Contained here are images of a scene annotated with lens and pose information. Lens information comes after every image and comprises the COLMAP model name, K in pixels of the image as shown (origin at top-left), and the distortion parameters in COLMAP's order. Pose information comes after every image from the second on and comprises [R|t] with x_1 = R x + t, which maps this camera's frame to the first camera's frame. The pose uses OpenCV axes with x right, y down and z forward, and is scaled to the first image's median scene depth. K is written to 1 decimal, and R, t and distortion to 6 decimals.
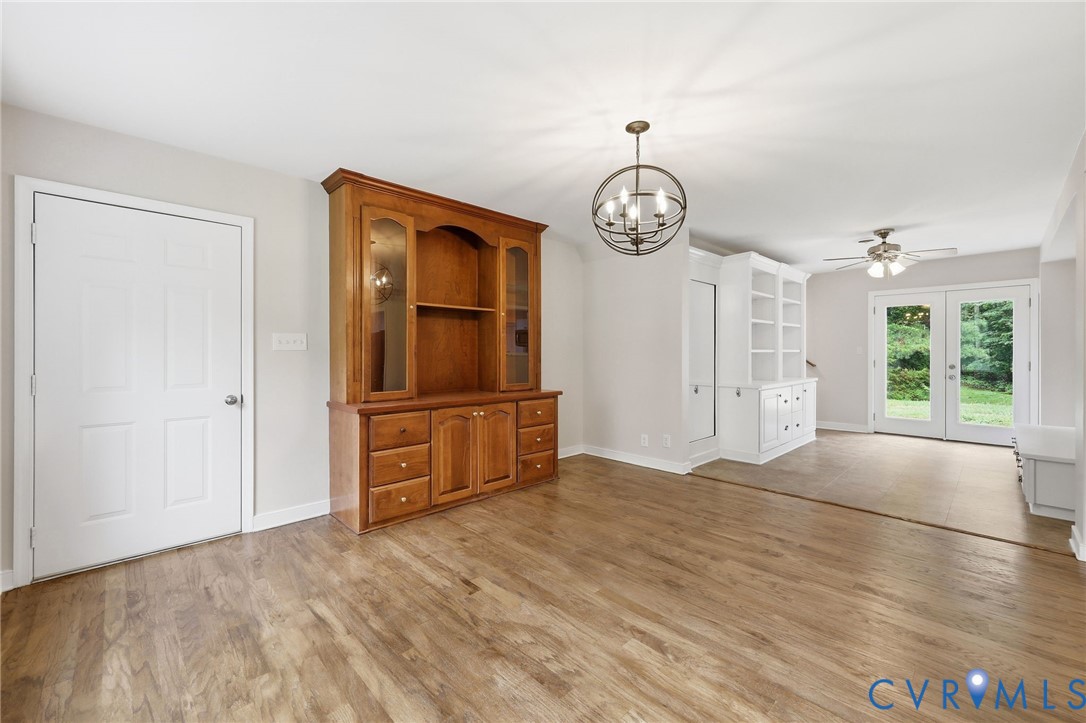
lens RADIAL K [[446.4, 0, 537.1], [0, 446.4, 353.3], [0, 0, 1]] dist [-0.003154, 0.000380]
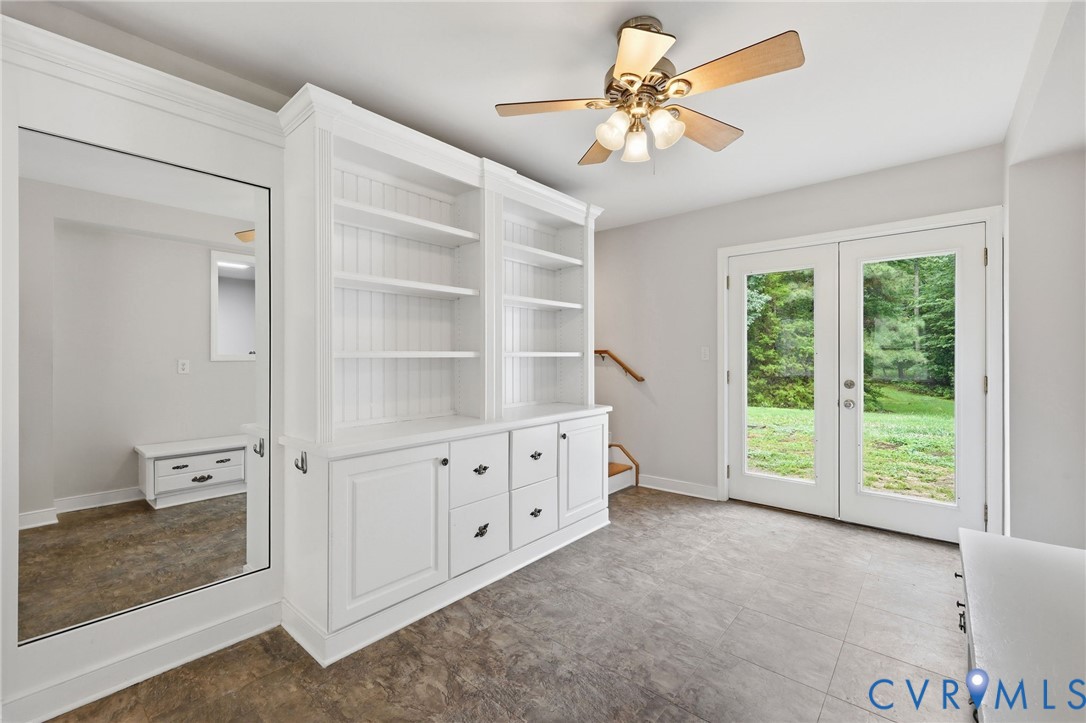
lens RADIAL K [[446.4, 0, 553.0], [0, 446.4, 356.1], [0, 0, 1]] dist [-0.003154, 0.000380]
pose [[0.995887, -0.001770, 0.090583, 0.159306], [0.002084, 0.999992, -0.003371, -0.000492], [-0.090577, 0.003546, 0.995883, 0.151031]]
